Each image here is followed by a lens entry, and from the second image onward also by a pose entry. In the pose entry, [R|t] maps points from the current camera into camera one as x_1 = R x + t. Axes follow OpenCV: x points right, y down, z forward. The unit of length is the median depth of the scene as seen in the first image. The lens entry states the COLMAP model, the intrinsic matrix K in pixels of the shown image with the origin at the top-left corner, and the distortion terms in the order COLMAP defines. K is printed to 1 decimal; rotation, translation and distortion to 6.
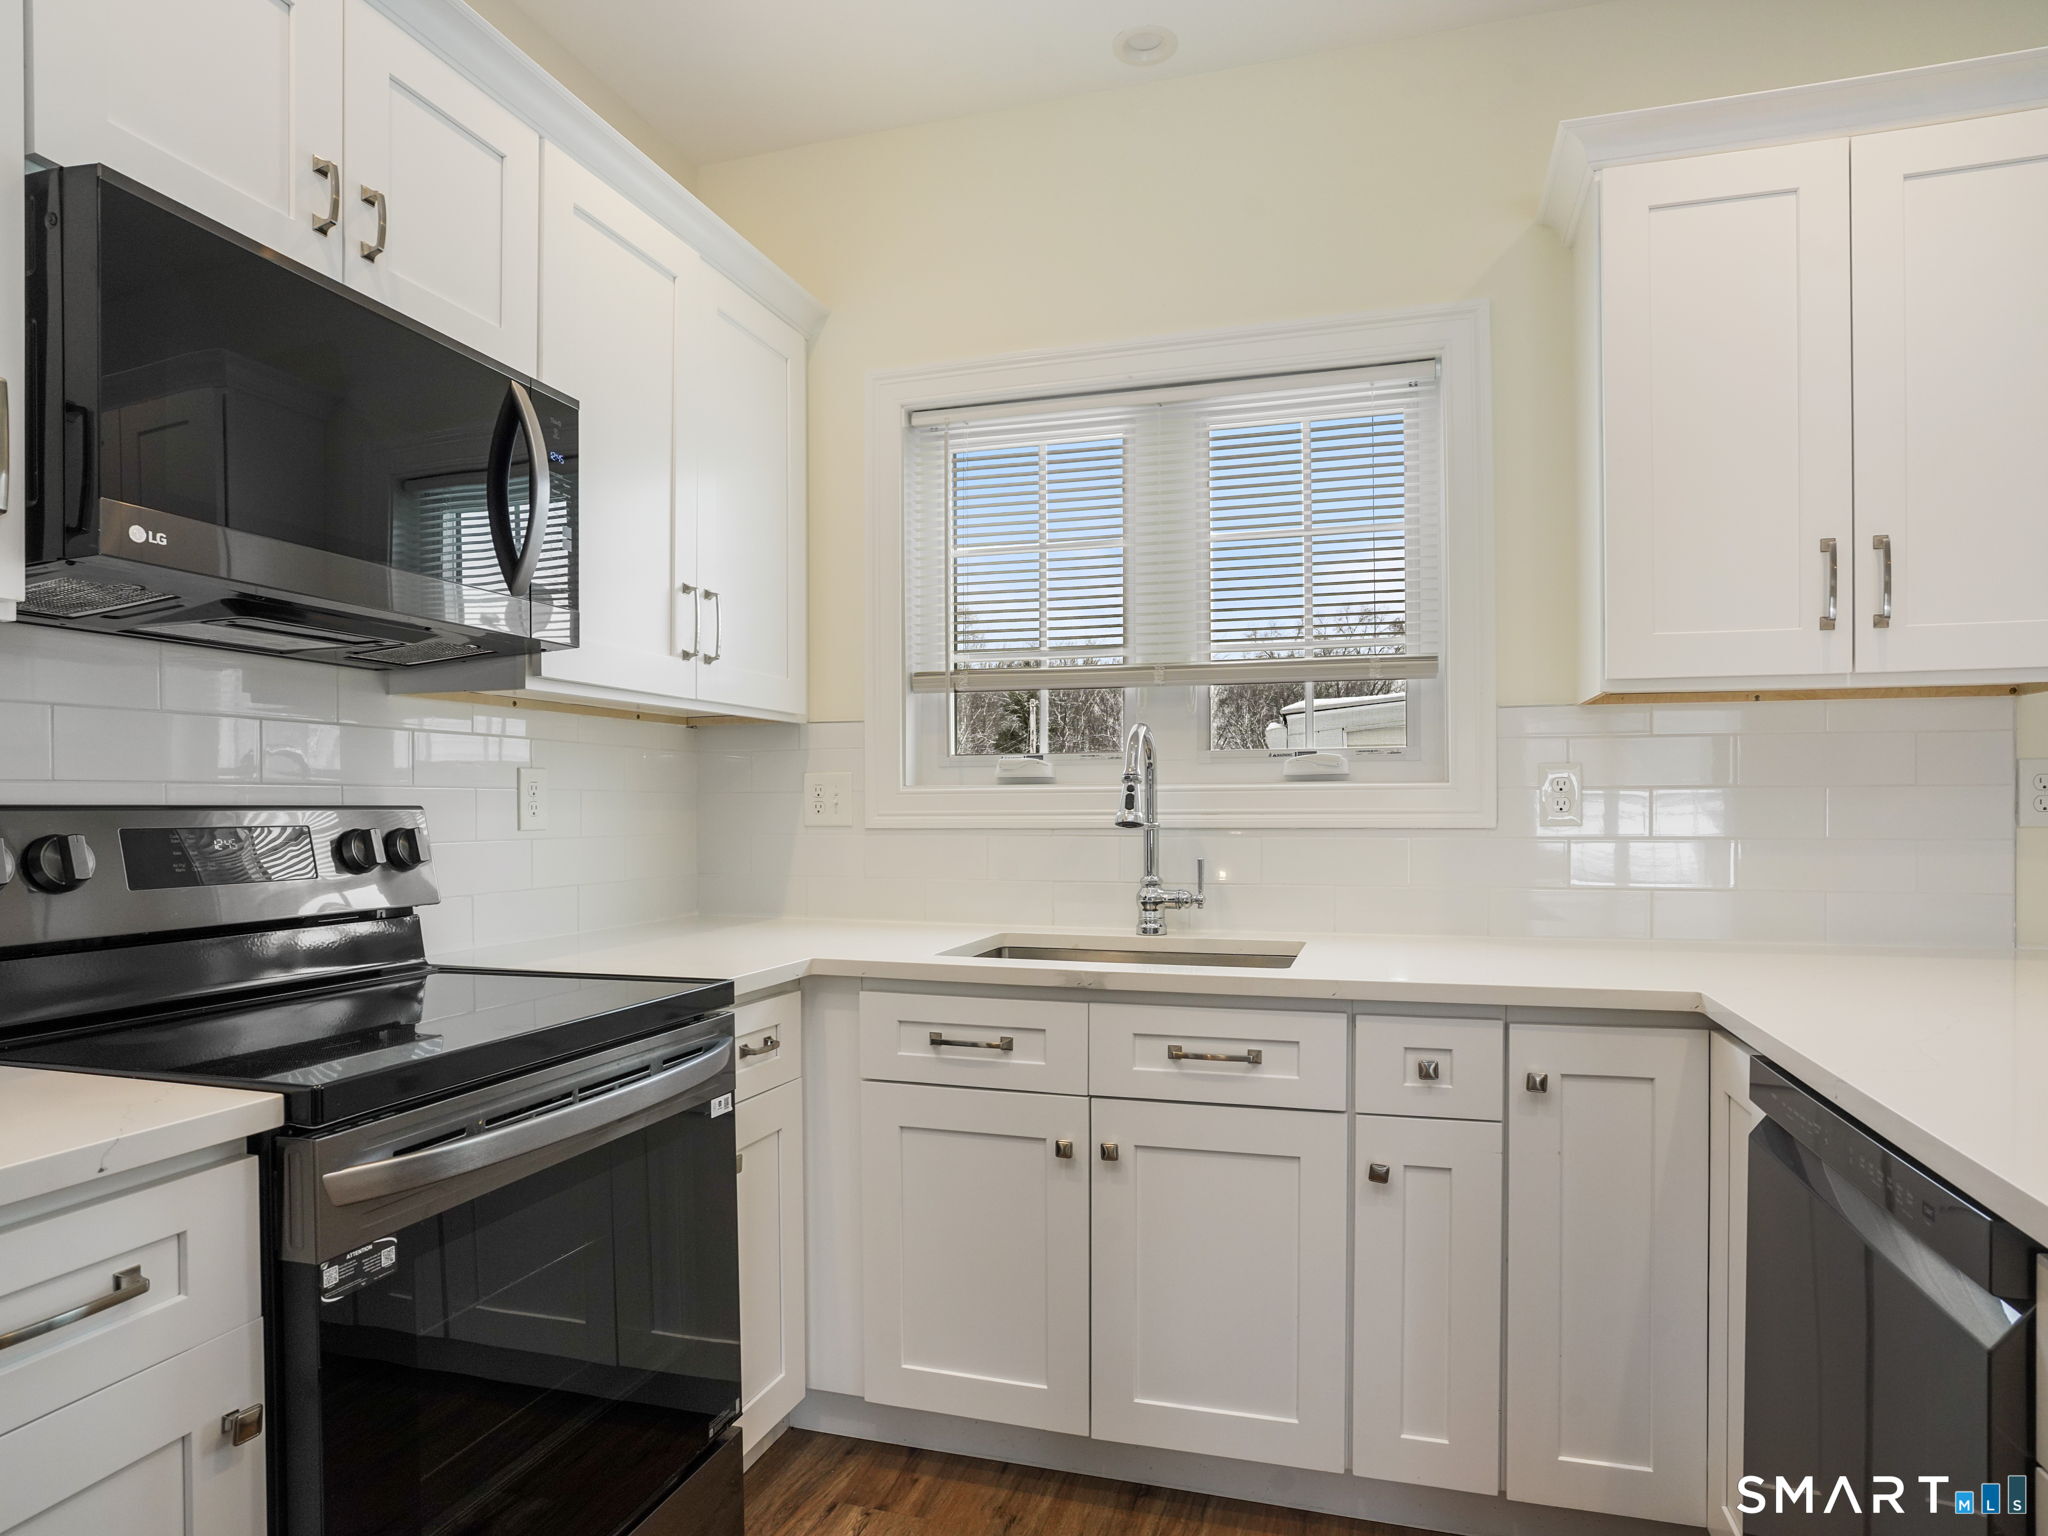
lens RADIAL K [[1209.5, 0, 1013.4], [0, 1209.5, 808.0], [0, 0, 1]] dist [-0.072750, 0.042174]
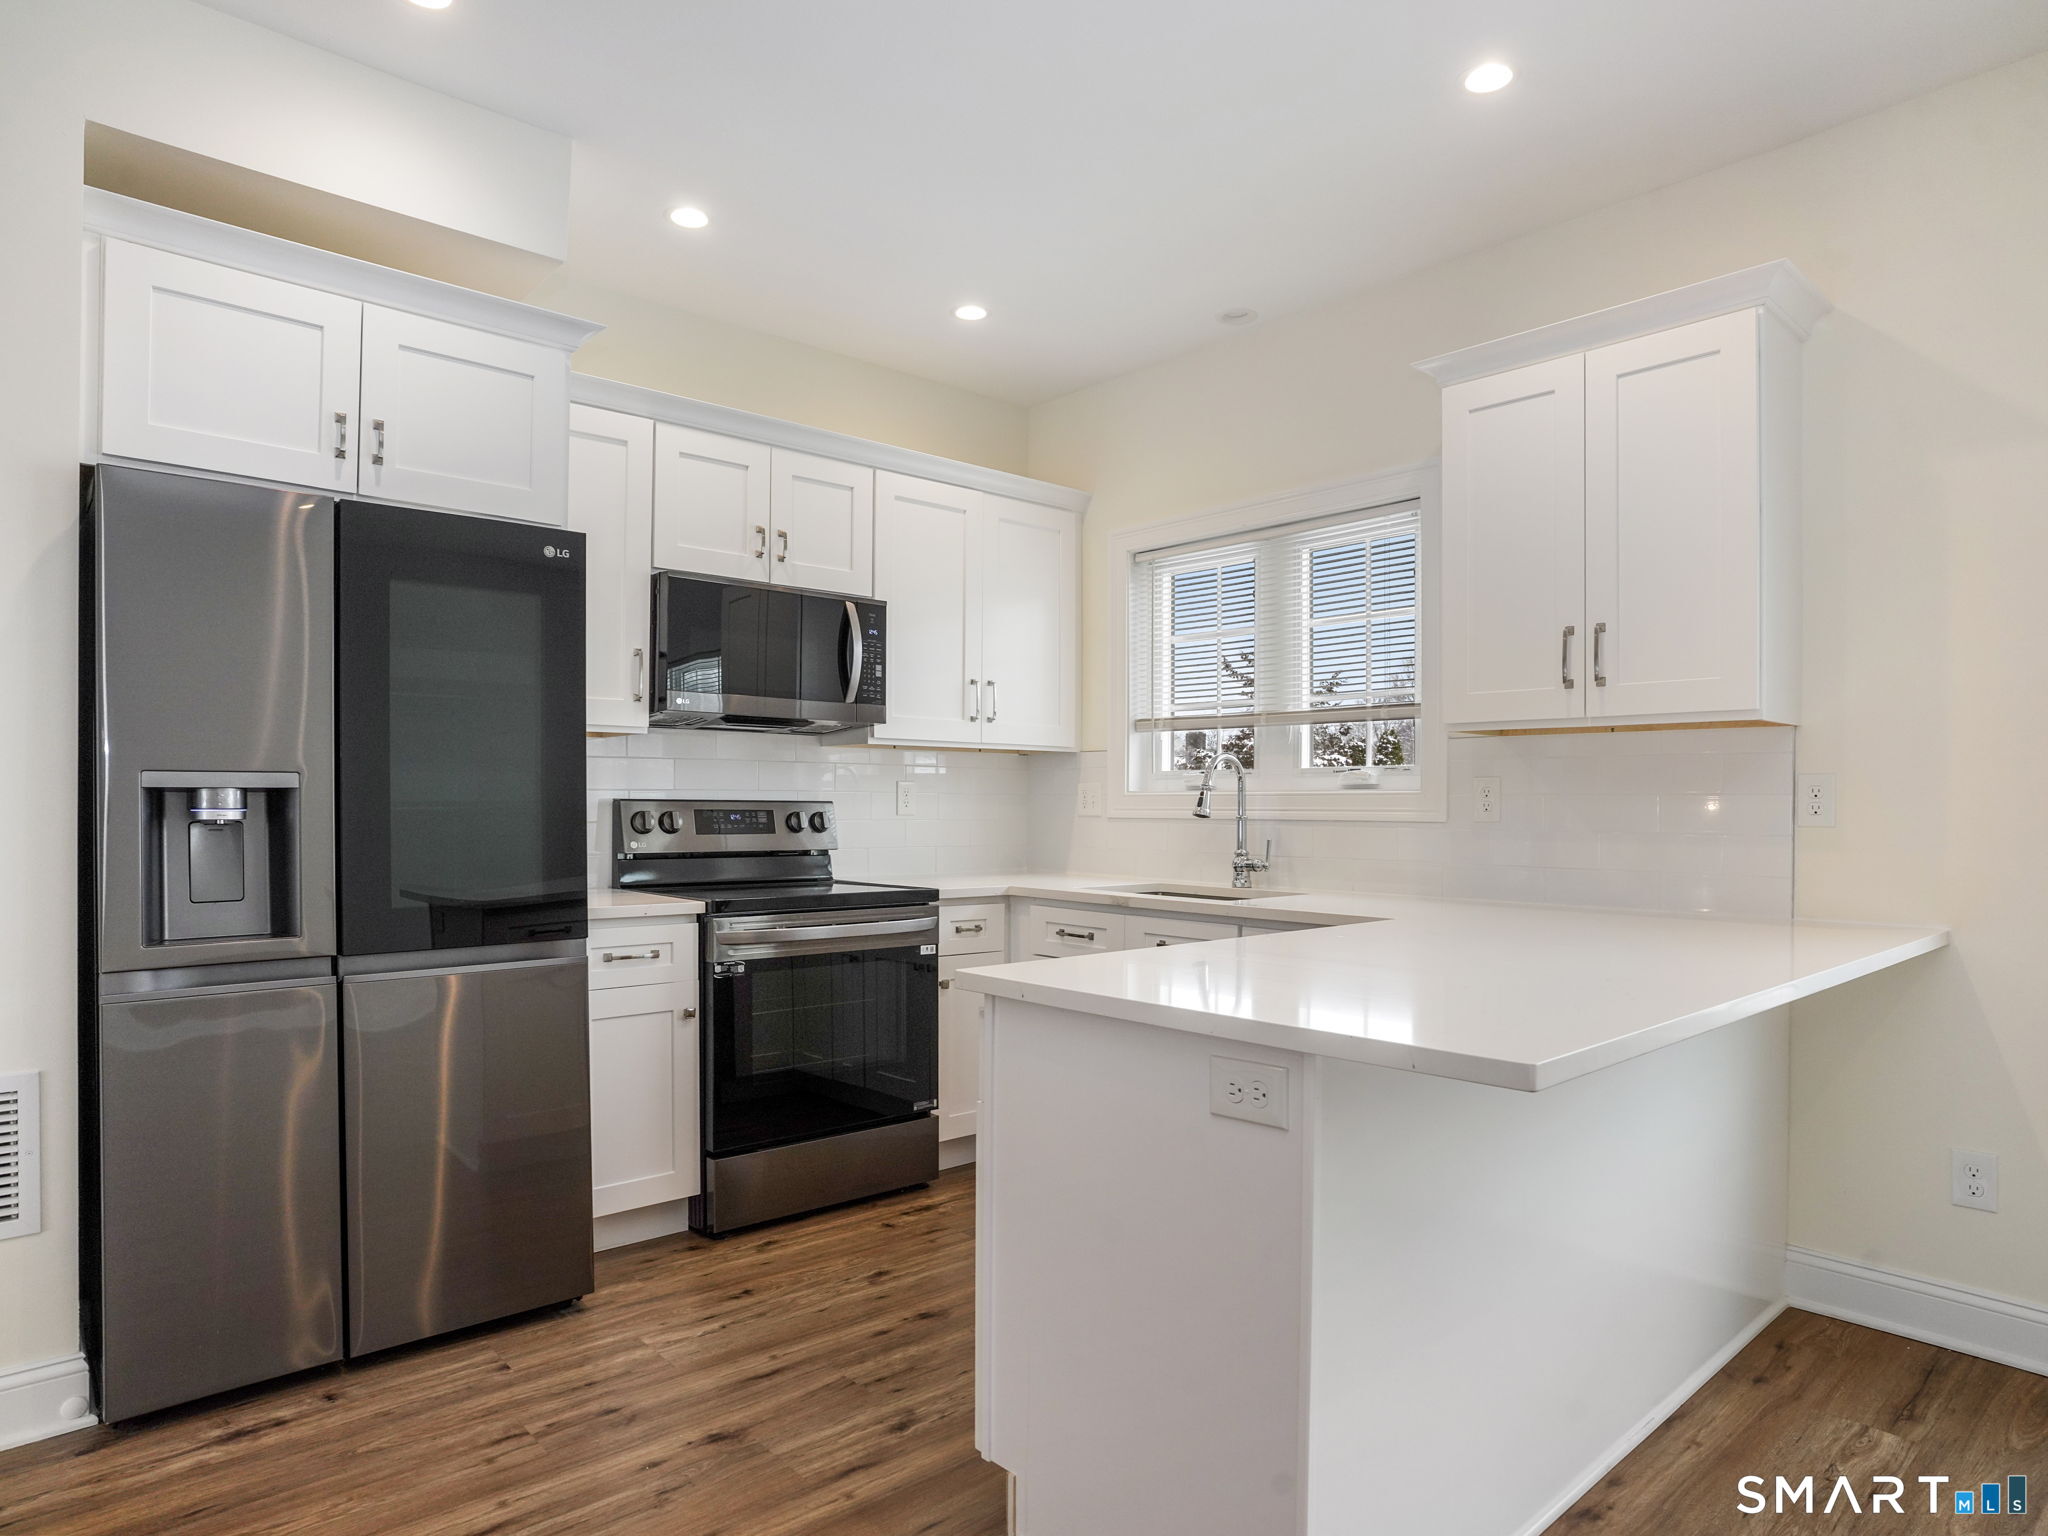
lens RADIAL K [[1209.5, 0, 1021.7], [0, 1209.5, 810.8], [0, 0, 1]] dist [-0.072750, 0.042174]
pose [[0.861359, 0.011059, -0.507876, 0.837075], [-0.009575, 0.999939, 0.005534, -0.000252], [0.507907, 0.000097, 0.861412, -0.617533]]
